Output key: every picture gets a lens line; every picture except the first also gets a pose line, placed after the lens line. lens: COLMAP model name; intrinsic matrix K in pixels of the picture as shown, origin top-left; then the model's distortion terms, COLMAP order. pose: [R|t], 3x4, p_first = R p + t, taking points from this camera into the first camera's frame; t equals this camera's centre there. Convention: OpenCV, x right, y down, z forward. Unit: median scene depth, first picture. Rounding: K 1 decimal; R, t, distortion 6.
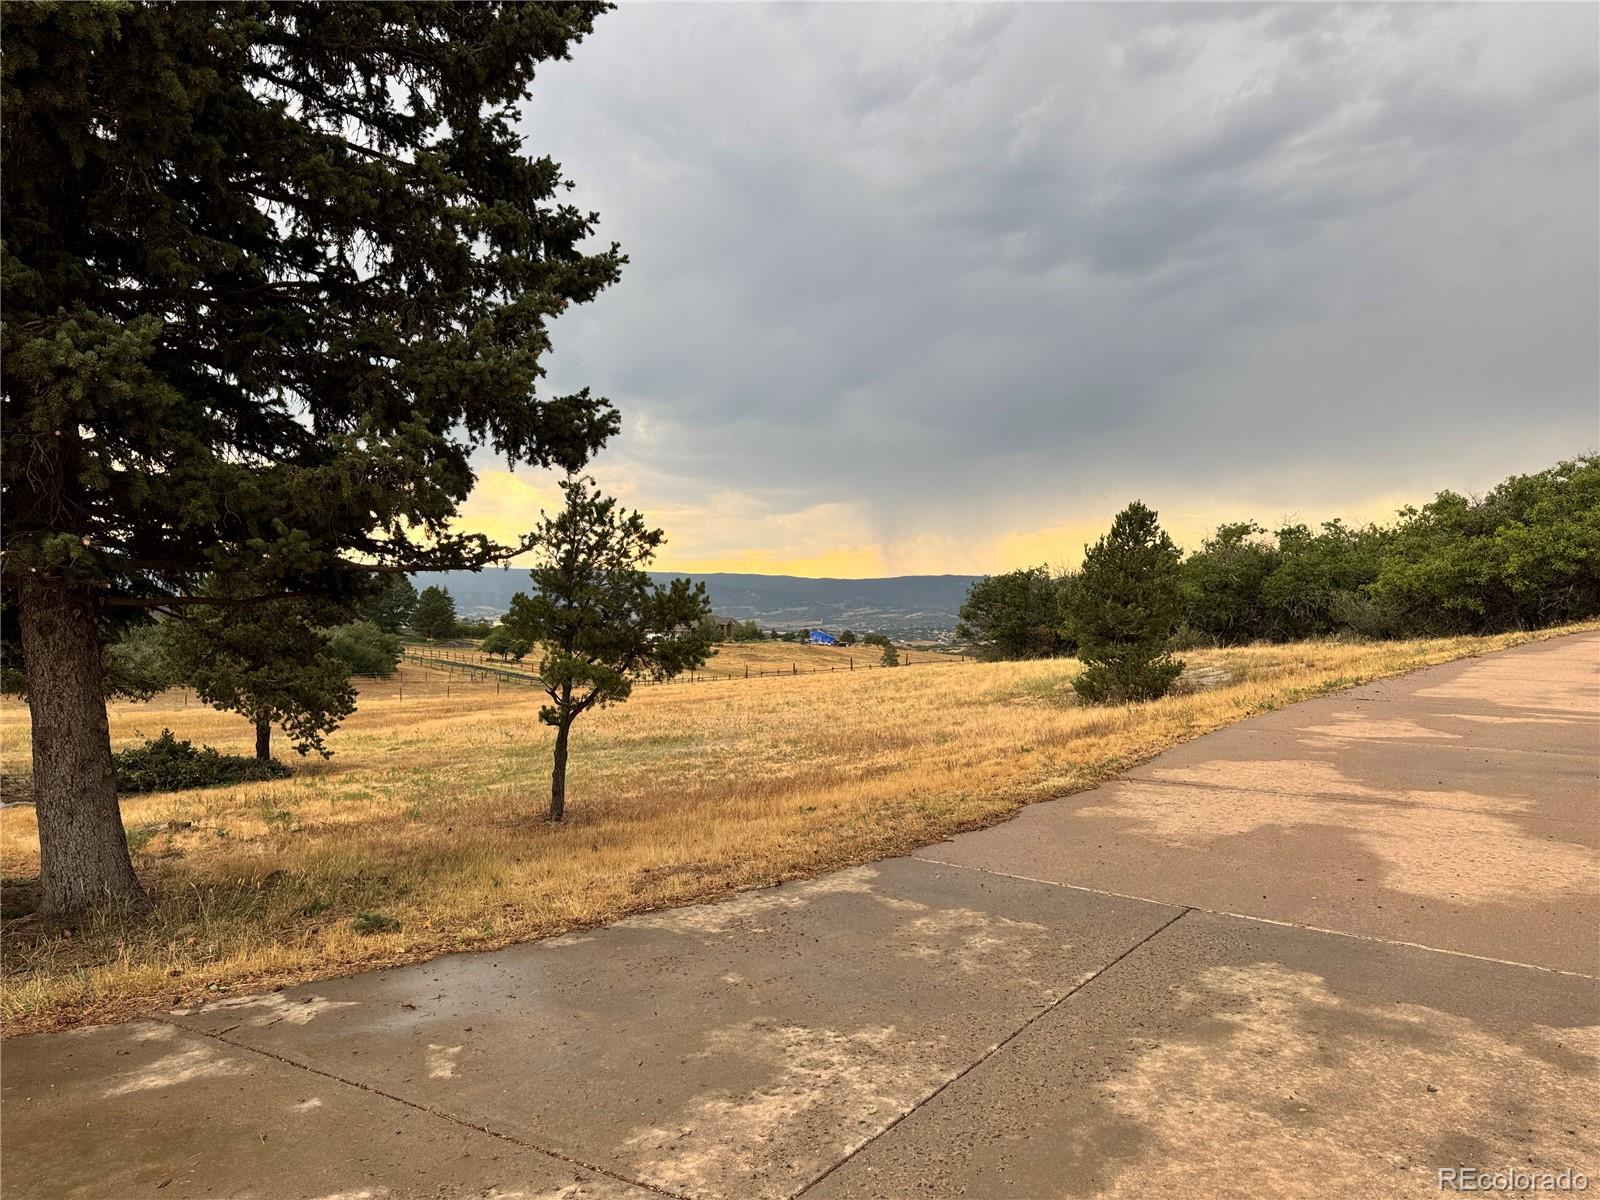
lens RADIAL K [[1128.7, 0, 802.0], [0, 1128.7, 604.2], [0, 0, 1]] dist [0.005791, -0.003072]
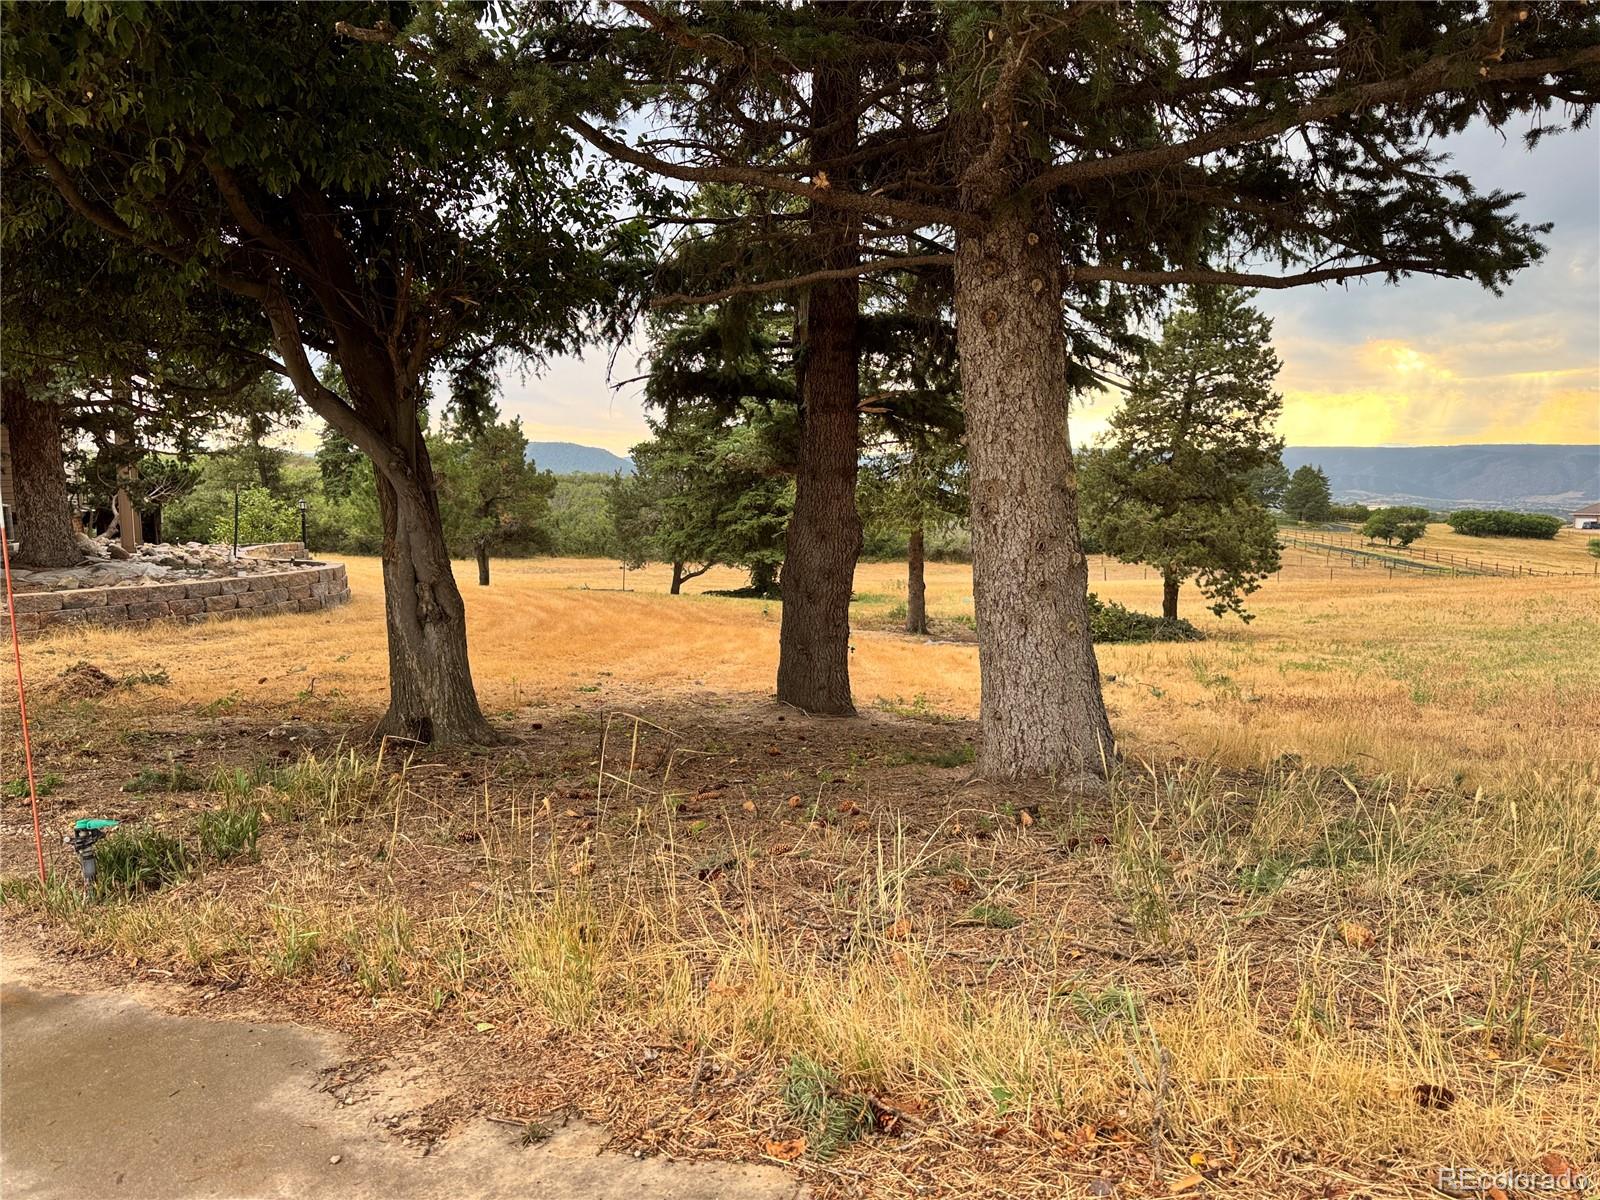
lens RADIAL K [[1128.7, 0, 801.1], [0, 1128.7, 600.3], [0, 0, 1]] dist [0.005791, -0.003072]
pose [[0.746332, 0.053520, -0.663418, -0.110705], [0.010623, 0.995677, 0.092275, 0.038822], [0.665489, -0.075916, 0.742537, 0.155547]]
